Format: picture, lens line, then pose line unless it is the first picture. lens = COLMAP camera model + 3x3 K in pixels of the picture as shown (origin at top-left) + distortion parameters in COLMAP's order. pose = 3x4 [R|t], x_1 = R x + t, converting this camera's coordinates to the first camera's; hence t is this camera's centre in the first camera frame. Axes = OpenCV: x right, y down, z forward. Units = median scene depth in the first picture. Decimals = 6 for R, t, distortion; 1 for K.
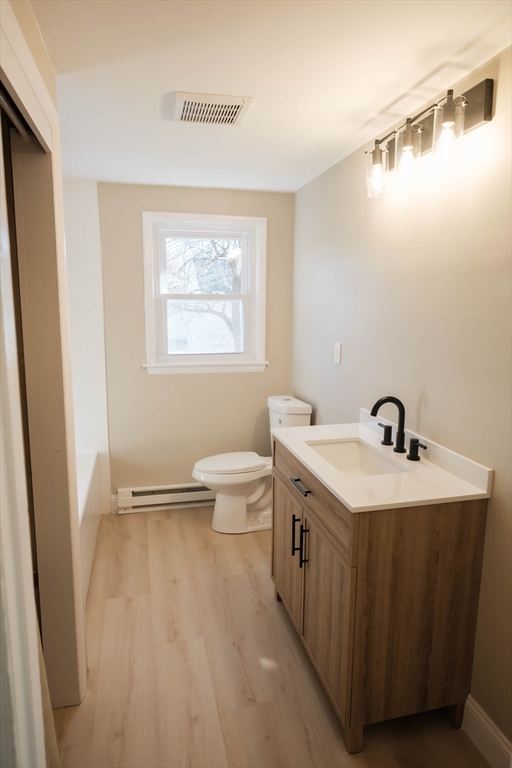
lens RADIAL K [[476.4, 0, 256.4], [0, 476.4, 381.7], [0, 0, 1]] dist [-0.000354, -0.004430]
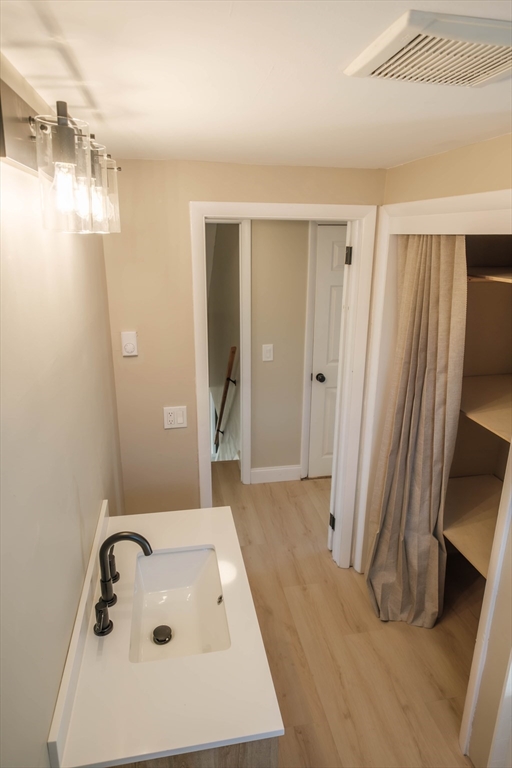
lens RADIAL K [[476.4, 0, 257.1], [0, 476.4, 383.4], [0, 0, 1]] dist [-0.000354, -0.004430]
pose [[-0.997970, -0.025966, 0.058144, 0.041087], [0.002340, 0.897515, 0.440978, -0.510382], [-0.063636, 0.440219, -0.895633, 1.655602]]
